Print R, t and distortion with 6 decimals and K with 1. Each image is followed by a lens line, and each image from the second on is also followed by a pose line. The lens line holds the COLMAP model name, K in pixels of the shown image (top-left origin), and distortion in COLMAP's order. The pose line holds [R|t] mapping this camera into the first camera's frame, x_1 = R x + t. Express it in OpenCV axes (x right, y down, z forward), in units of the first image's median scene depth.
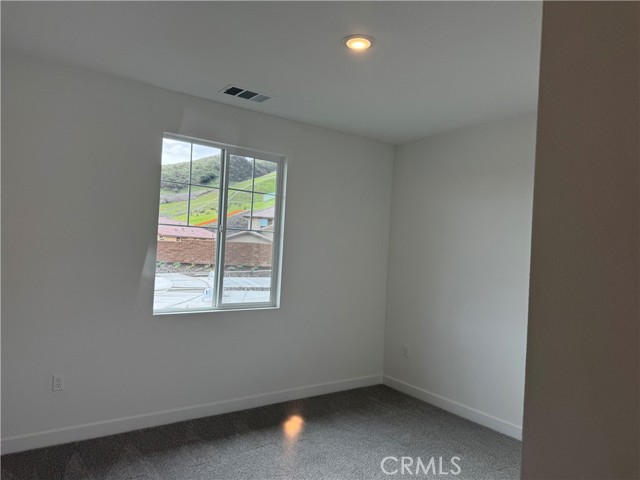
lens RADIAL K [[427.9, 0, 319.4], [0, 427.9, 251.7], [0, 0, 1]] dist [0.003816, 0.002171]
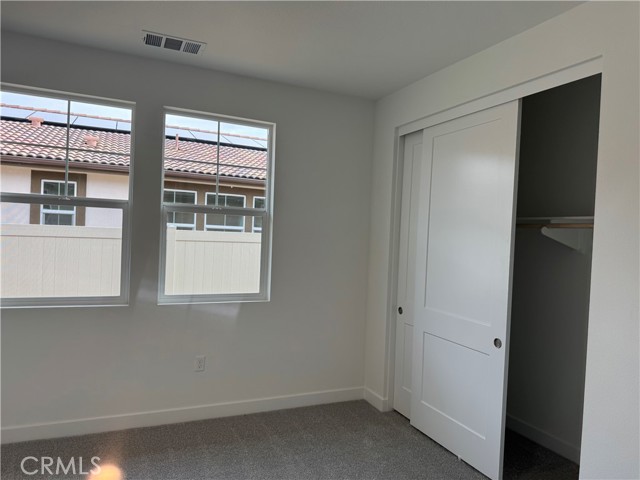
lens RADIAL K [[452.9, 0, 320.0], [0, 452.9, 240.0], [0, 0, 1]] dist [0.004341, -0.003082]
pose [[0.983385, -0.001043, -0.181527, 0.179464], [0.001221, 0.999999, 0.000868, 0.007851], [0.181526, -0.001075, 0.983386, 0.125366]]
